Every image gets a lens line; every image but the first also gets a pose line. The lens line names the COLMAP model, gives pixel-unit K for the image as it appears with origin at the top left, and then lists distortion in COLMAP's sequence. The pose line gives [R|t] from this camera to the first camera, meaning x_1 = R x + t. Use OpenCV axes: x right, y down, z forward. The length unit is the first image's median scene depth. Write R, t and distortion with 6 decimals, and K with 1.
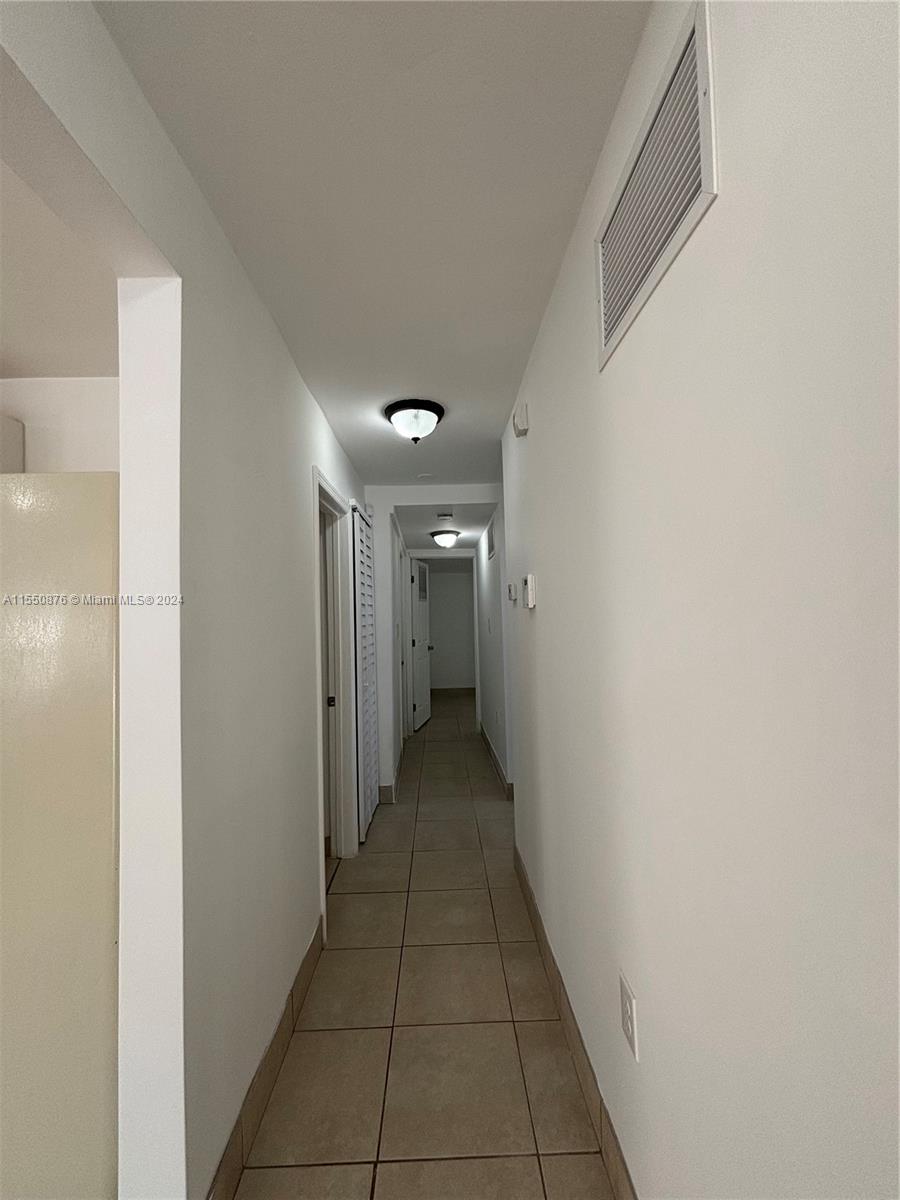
lens RADIAL K [[487.0, 0, 454.1], [0, 487.0, 598.0], [0, 0, 1]] dist [0.004525, -0.000605]
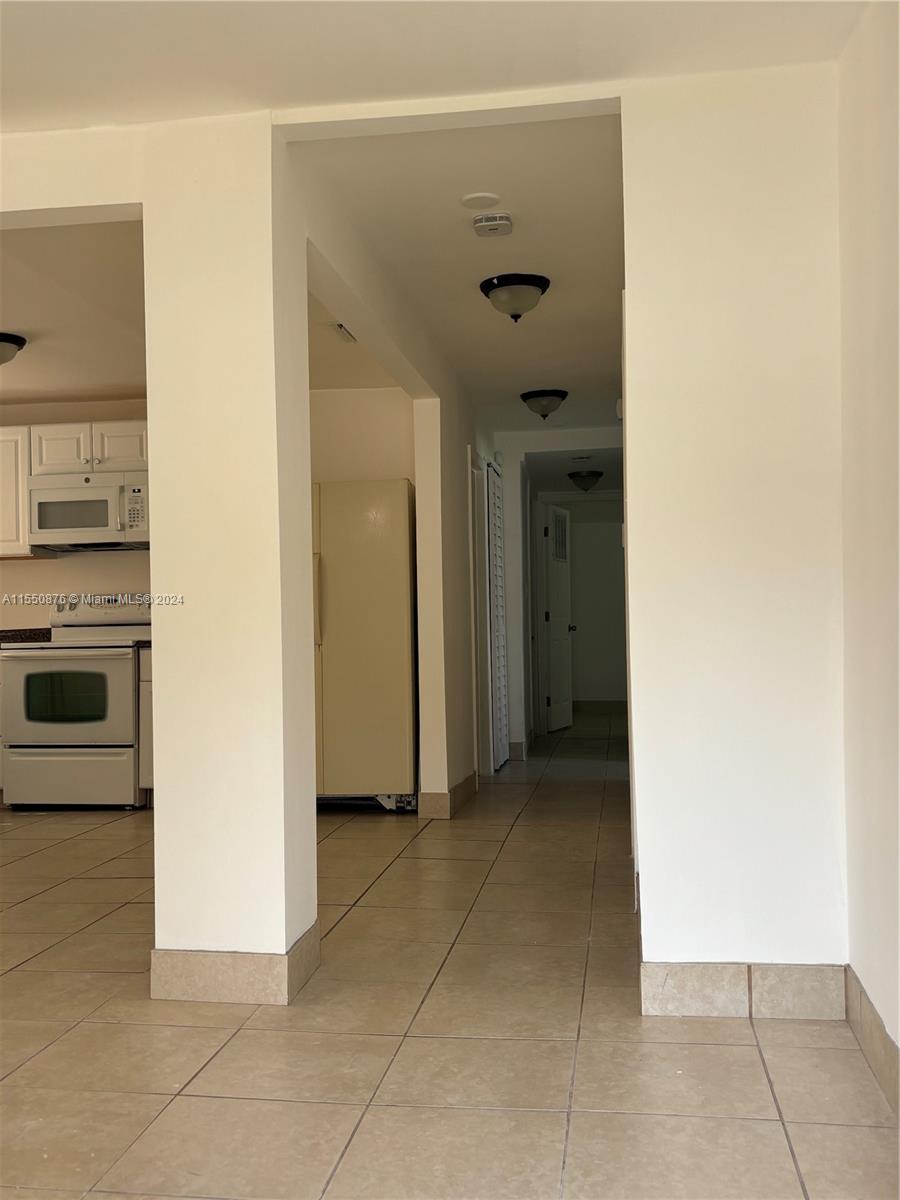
lens RADIAL K [[1184.9, 0, 450.0], [0, 1184.9, 600.0], [0, 0, 1]] dist [0.206927, -0.593357]
pose [[0.985206, 0.004994, -0.171302, 0.127876], [-0.001831, 0.999825, 0.018617, 0.052123], [0.171365, -0.018028, 0.985043, -1.289665]]
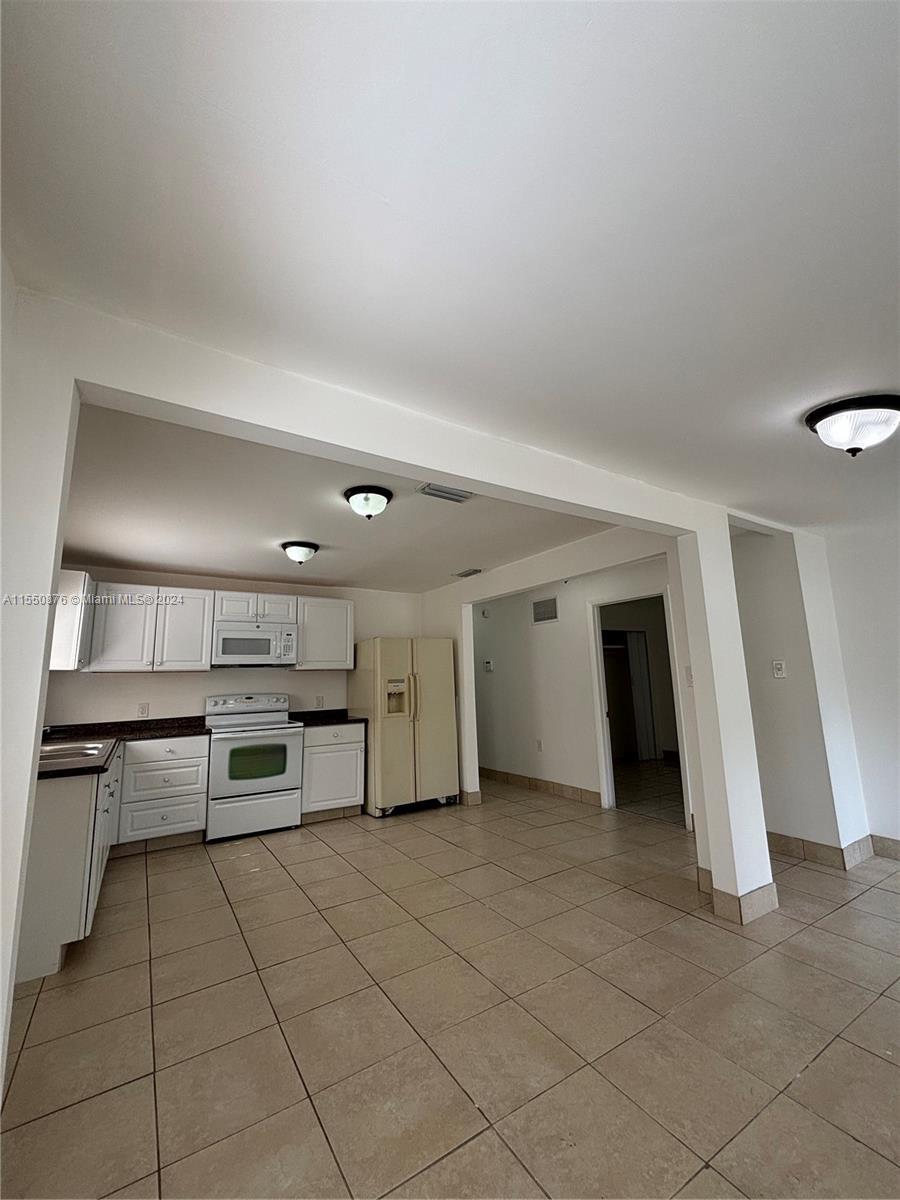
lens RADIAL K [[487.0, 0, 454.1], [0, 487.0, 598.0], [0, 0, 1]] dist [0.004525, -0.000605]
pose [[0.855531, 0.093118, 0.509309, -0.934859], [-0.018723, 0.988615, -0.149300, 0.010455], [-0.517413, 0.118195, 0.847534, -0.920049]]
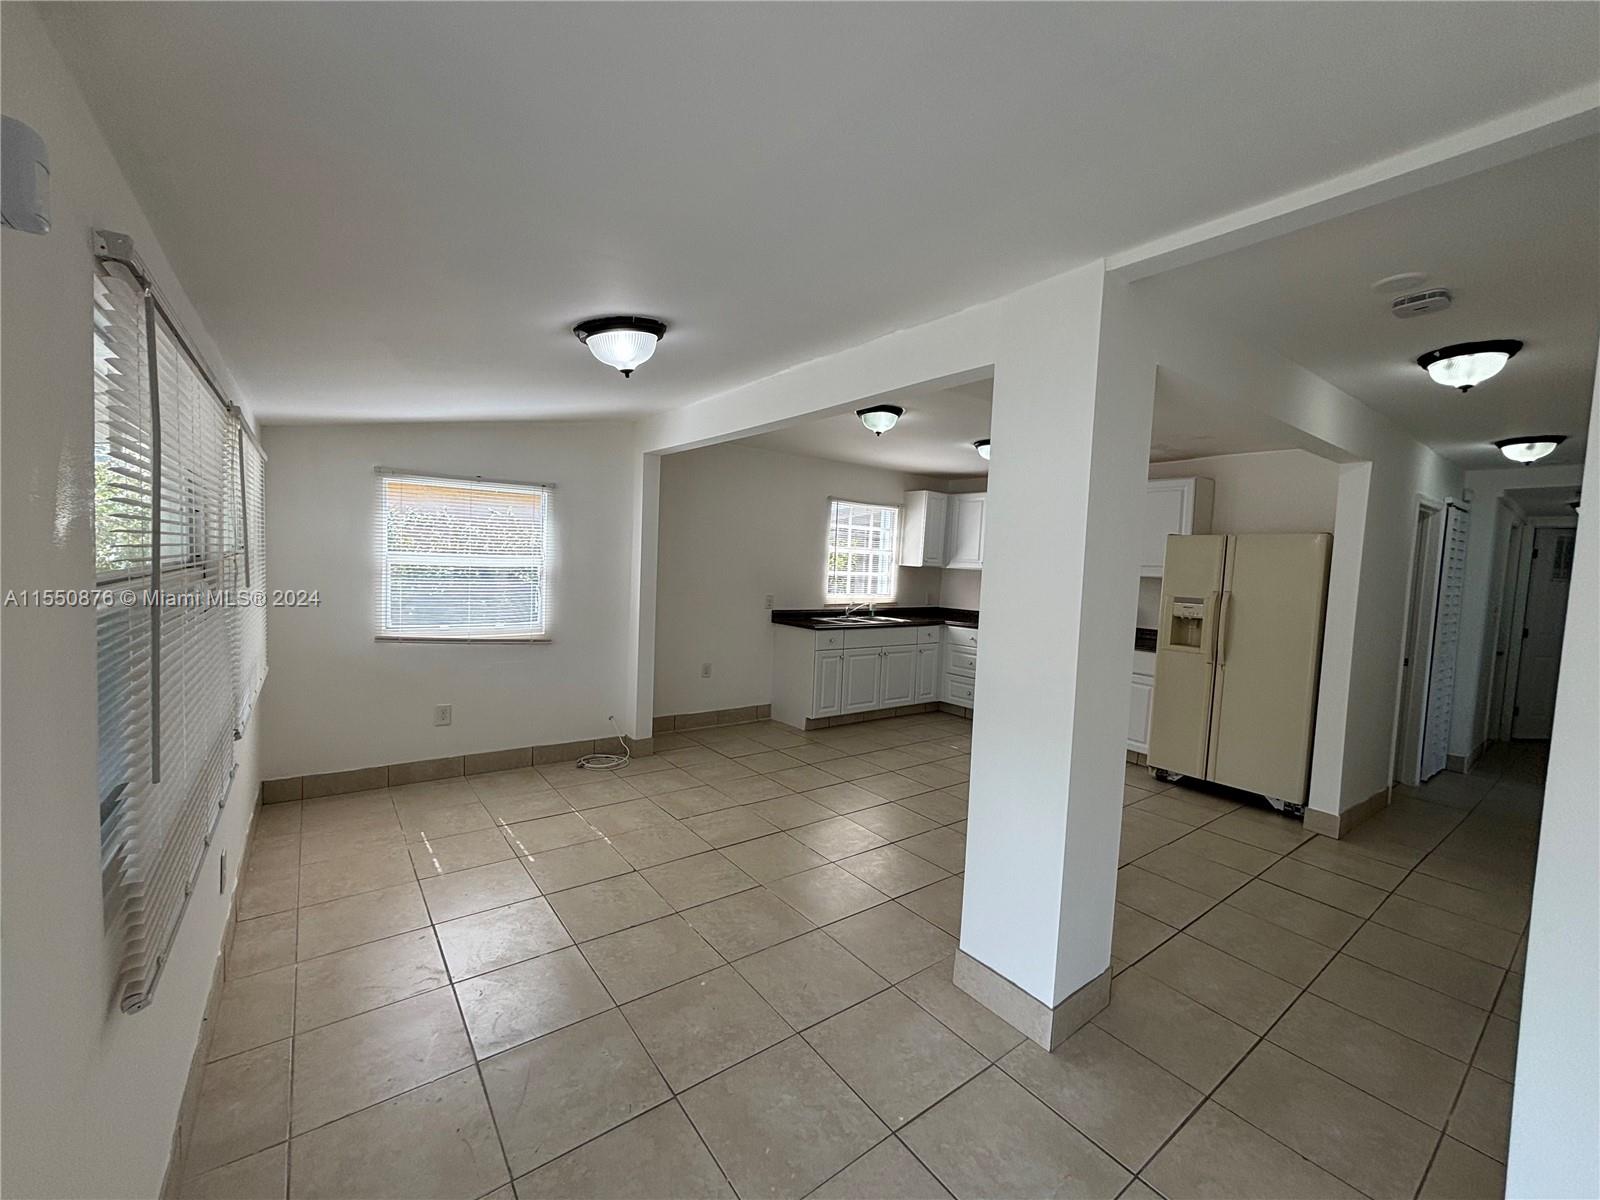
lens RADIAL K [[649.3, 0, 799.5], [0, 649.3, 596.1], [0, 0, 1]] dist [0.004525, -0.000605]
pose [[0.576308, 0.098404, -0.811287, 0.148842], [-0.030494, 0.994622, 0.098979, -0.062446], [0.816664, -0.032303, 0.576209, -0.952868]]
